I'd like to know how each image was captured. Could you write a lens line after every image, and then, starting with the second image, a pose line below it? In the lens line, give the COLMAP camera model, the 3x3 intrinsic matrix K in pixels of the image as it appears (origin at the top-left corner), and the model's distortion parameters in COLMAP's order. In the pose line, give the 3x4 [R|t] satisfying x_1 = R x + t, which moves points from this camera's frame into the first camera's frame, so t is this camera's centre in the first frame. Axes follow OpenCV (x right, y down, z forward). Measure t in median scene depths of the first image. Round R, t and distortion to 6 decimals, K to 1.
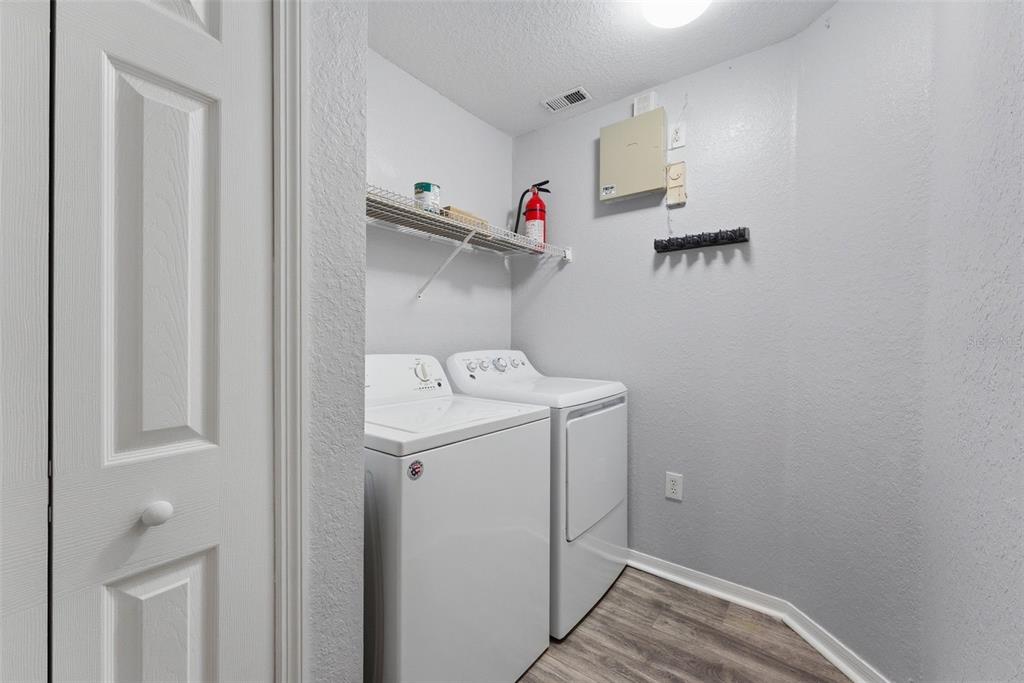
lens RADIAL K [[423.5, 0, 502.6], [0, 423.5, 340.8], [0, 0, 1]] dist [-0.004669, 0.000642]
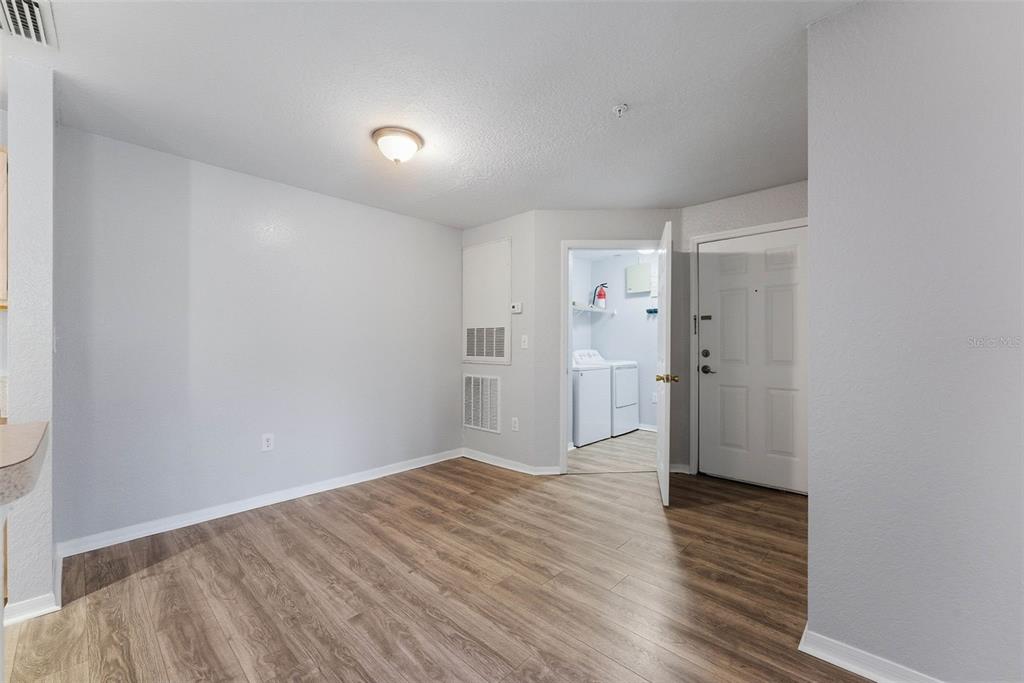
lens RADIAL K [[413.5, 0, 506.3], [0, 413.5, 345.9], [0, 0, 1]] dist [-0.006721, 0.001108]
pose [[0.995058, -0.009150, -0.098869, -0.260692], [0.009438, 0.999952, 0.002444, -0.011454], [0.098842, -0.003365, 0.995097, -1.596774]]
